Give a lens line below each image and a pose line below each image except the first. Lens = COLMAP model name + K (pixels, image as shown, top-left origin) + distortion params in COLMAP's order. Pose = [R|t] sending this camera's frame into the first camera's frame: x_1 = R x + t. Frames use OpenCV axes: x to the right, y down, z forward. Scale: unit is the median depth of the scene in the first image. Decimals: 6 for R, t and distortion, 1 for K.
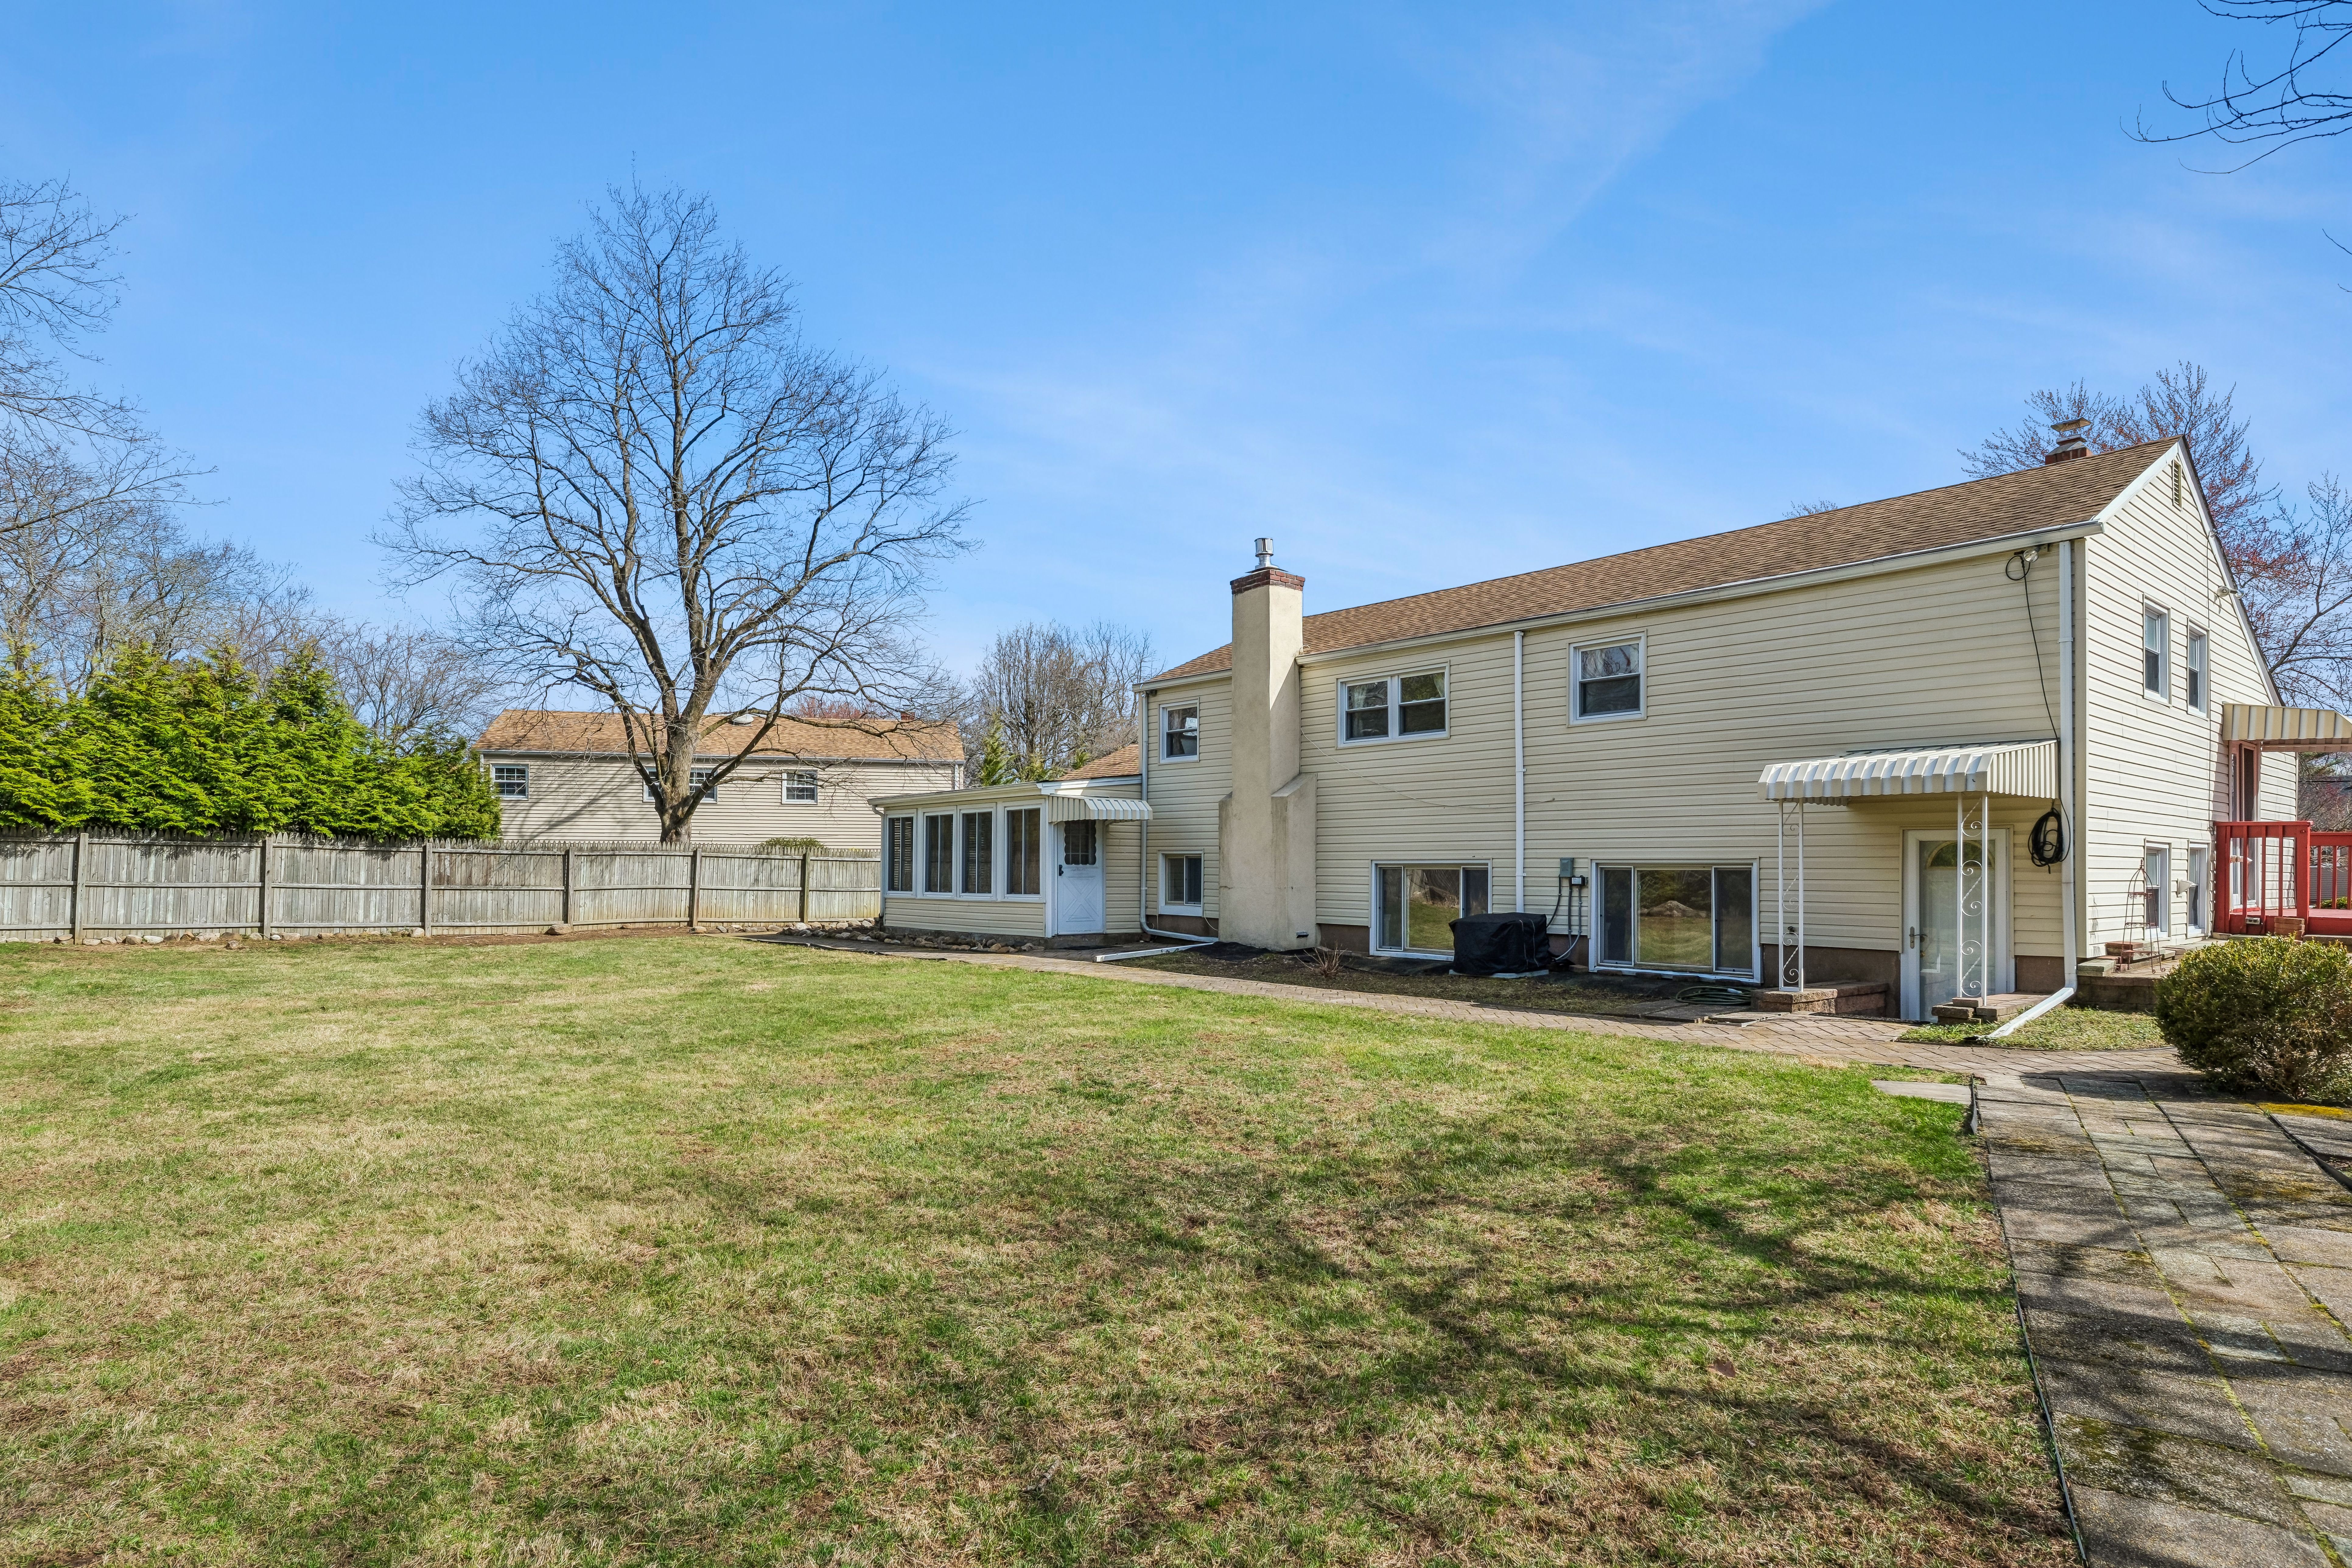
lens RADIAL K [[1316.1, 0, 1161.9], [0, 1316.1, 858.5], [0, 0, 1]] dist [0.006893, -0.003618]
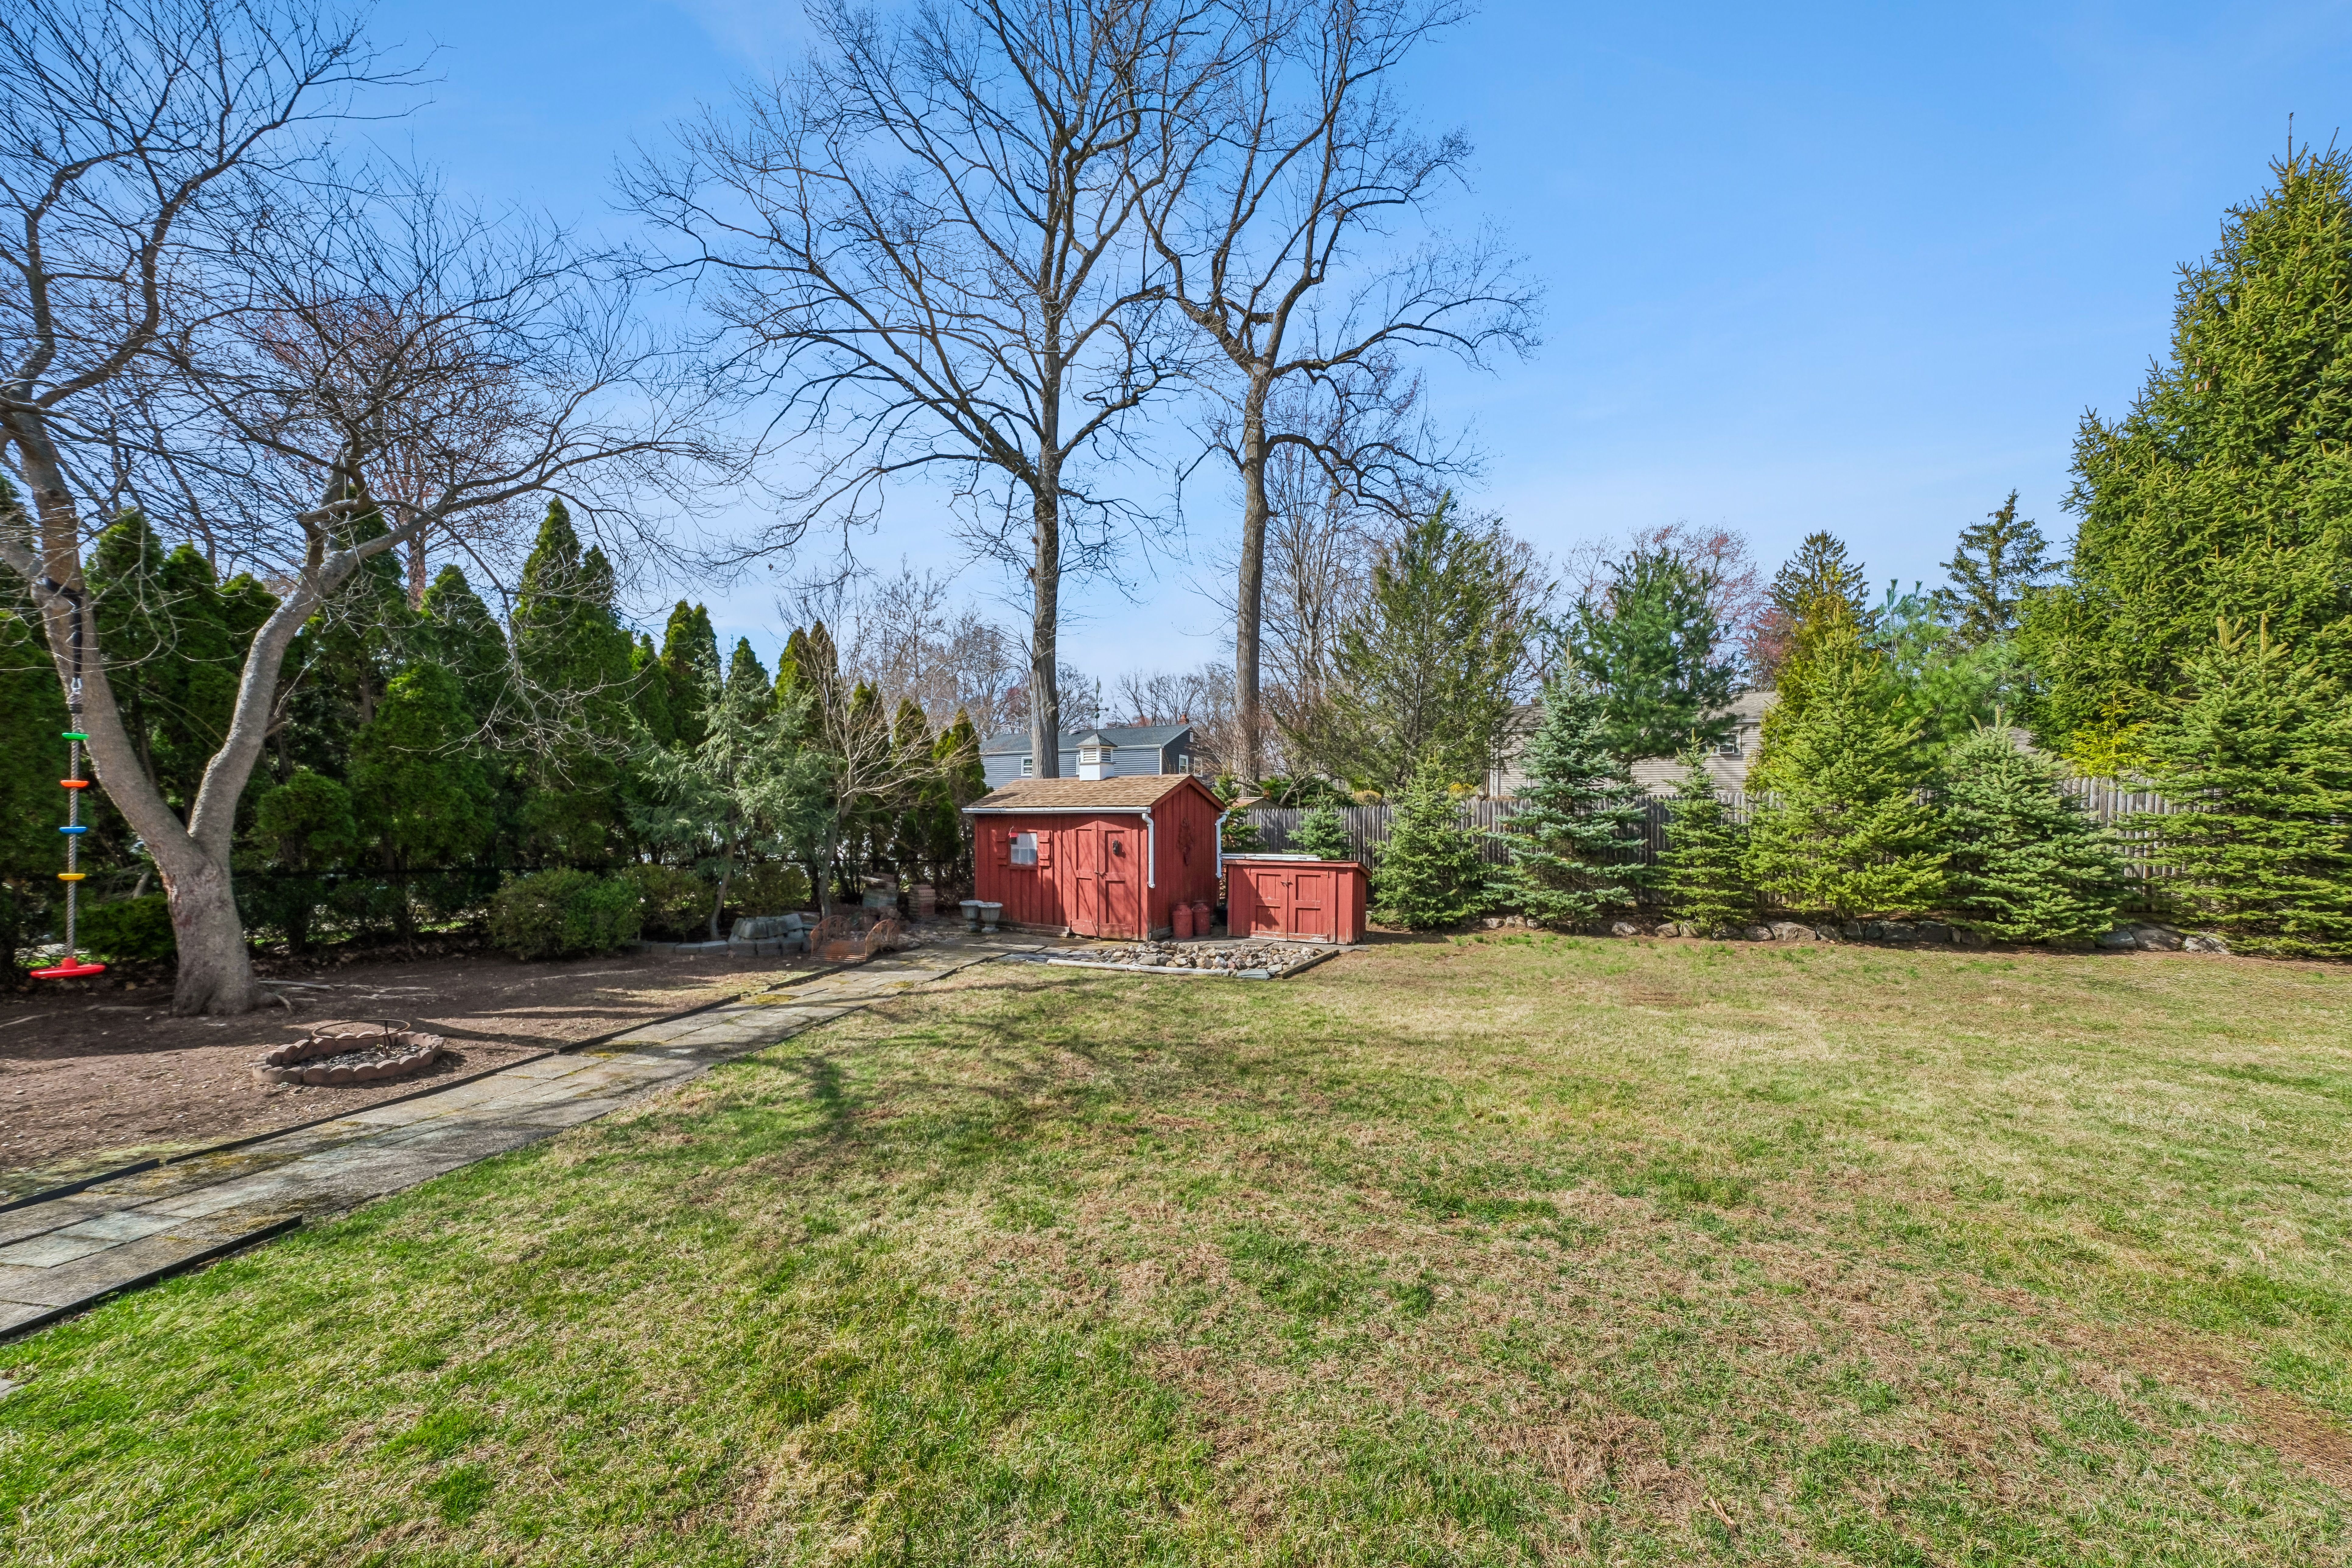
lens RADIAL K [[830.5, 0, 1168.9], [0, 830.5, 815.0], [0, 0, 1]] dist [-0.000609, 0.003023]
pose [[-0.929553, -0.008287, -0.368596, 0.100102], [-0.004857, 0.999936, -0.010234, -0.008708], [0.368657, -0.007723, -0.929533, 0.500004]]
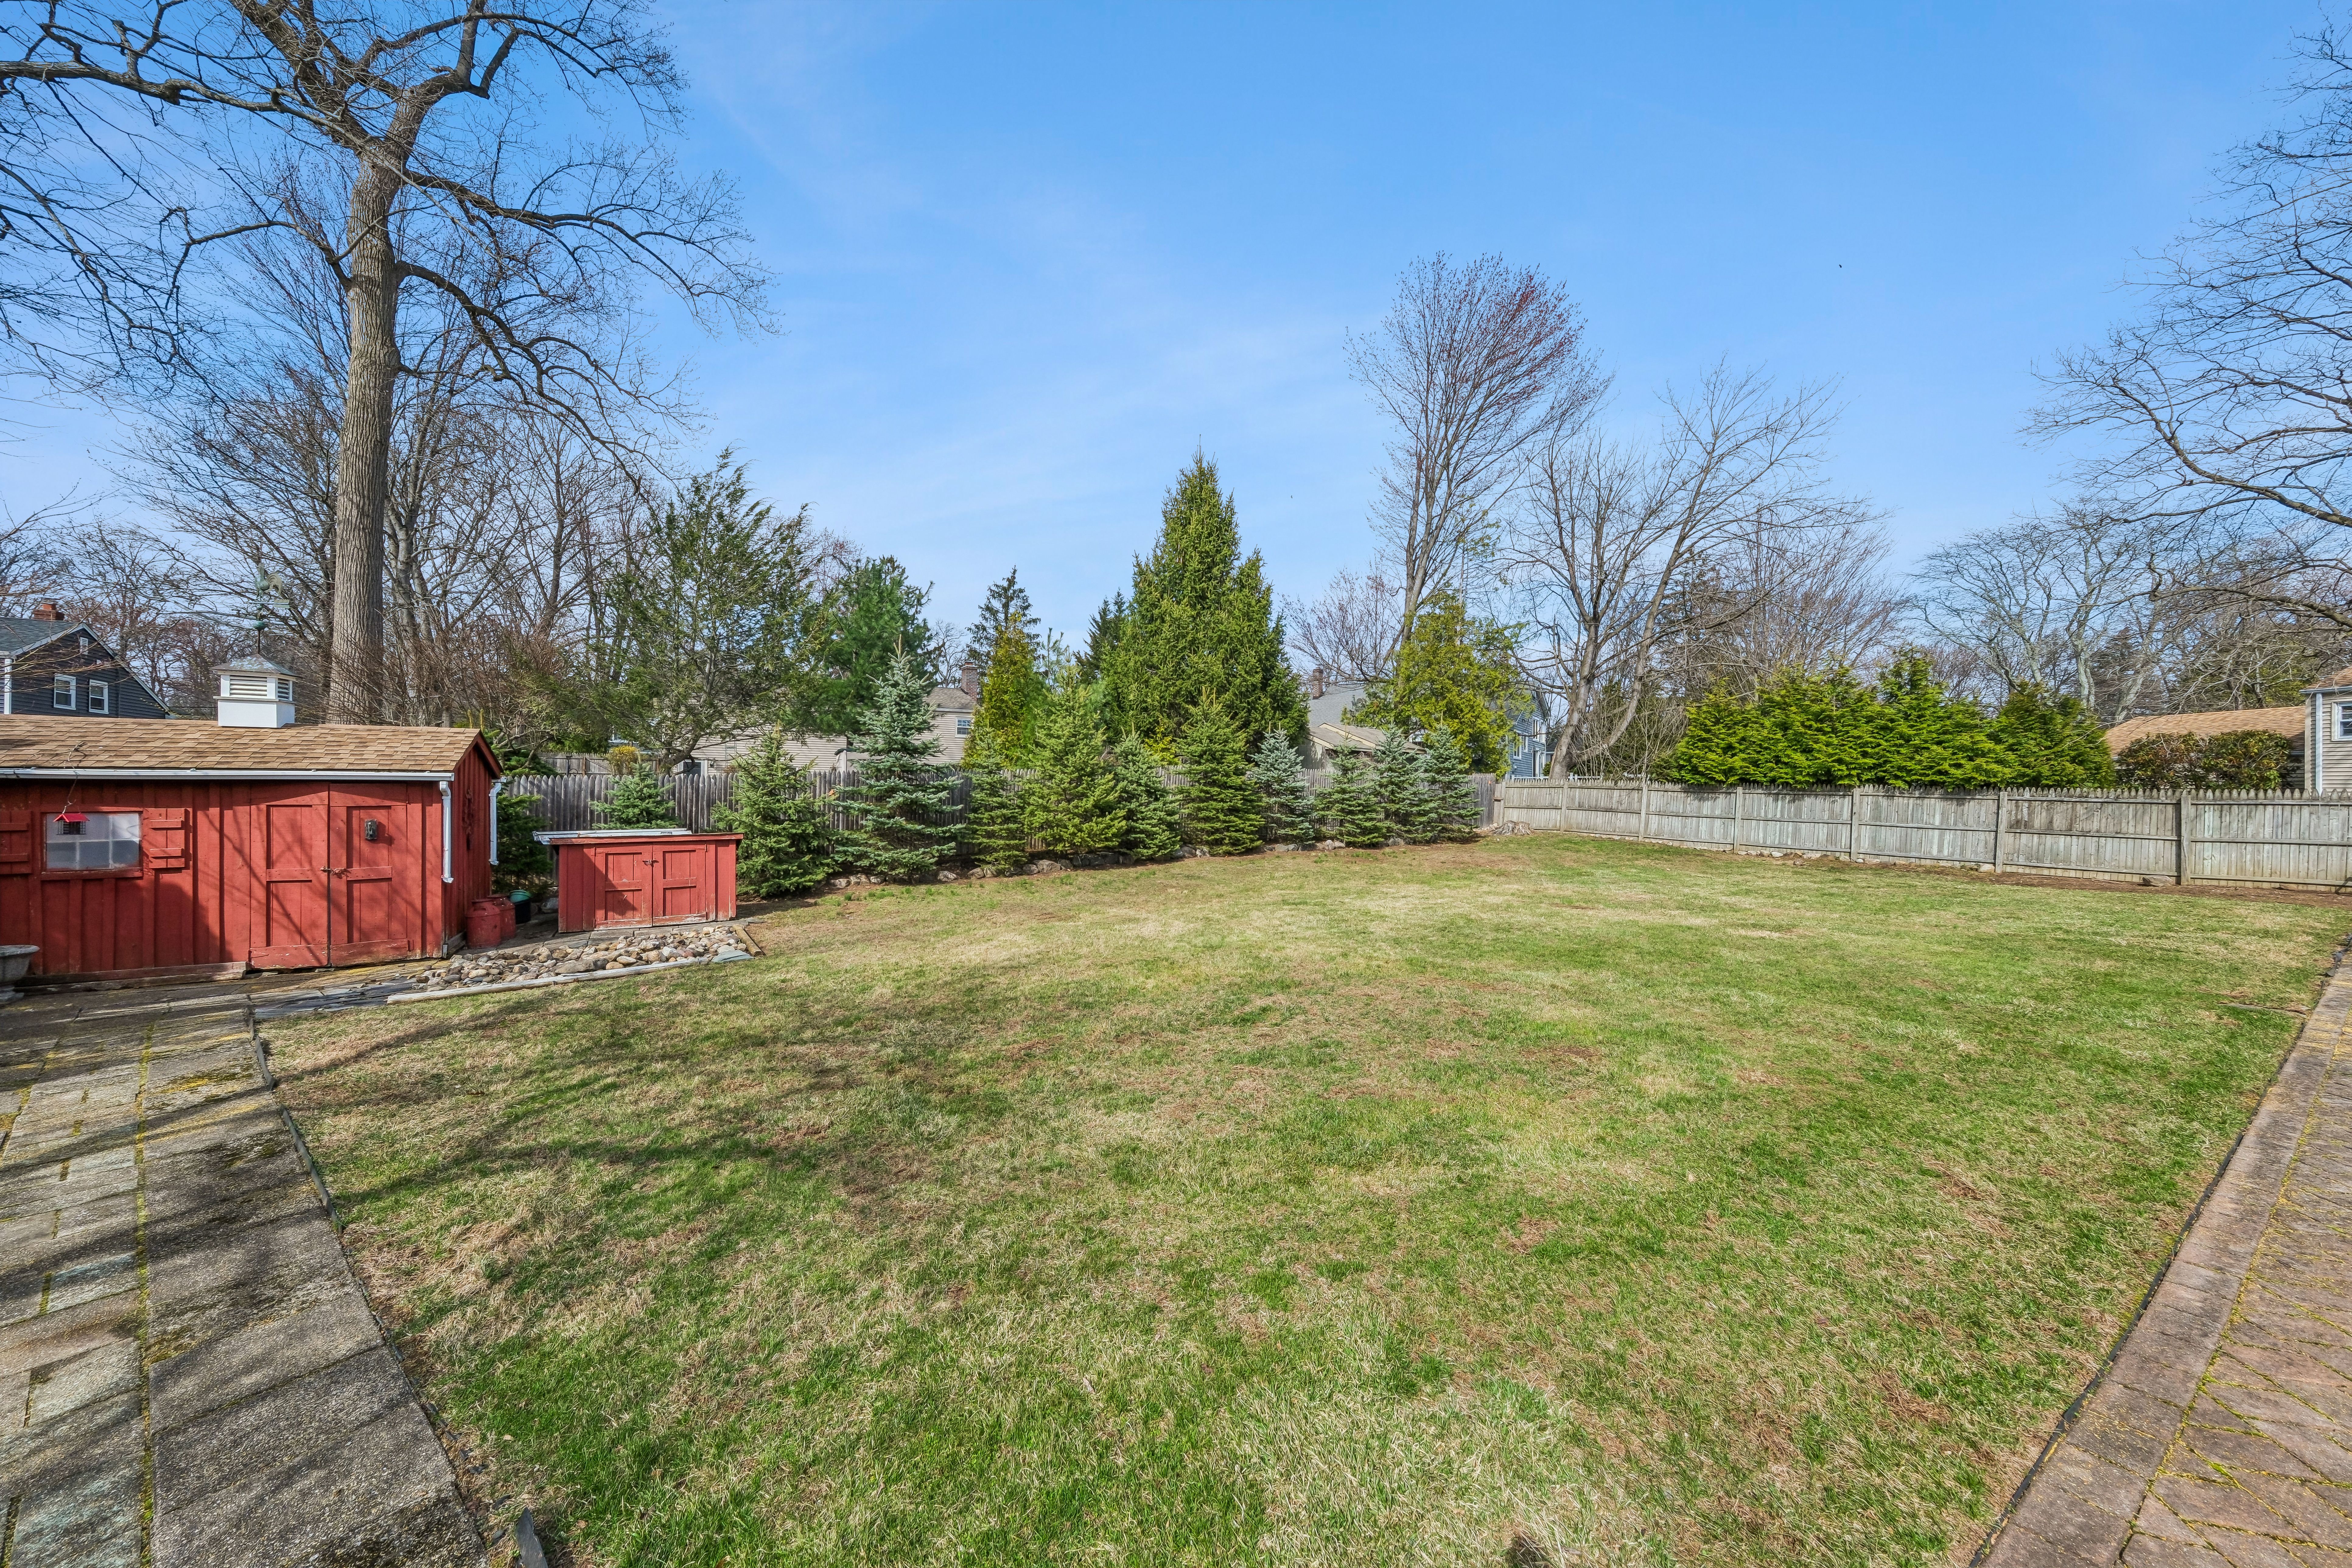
lens RADIAL K [[830.5, 0, 1169.9], [0, 830.5, 792.3], [0, 0, 1]] dist [-0.000609, 0.003023]
pose [[-0.117629, 0.001703, -0.993056, 0.266748], [-0.002086, 0.999996, 0.001962, -0.011641], [0.993055, 0.002302, -0.117625, 0.378908]]
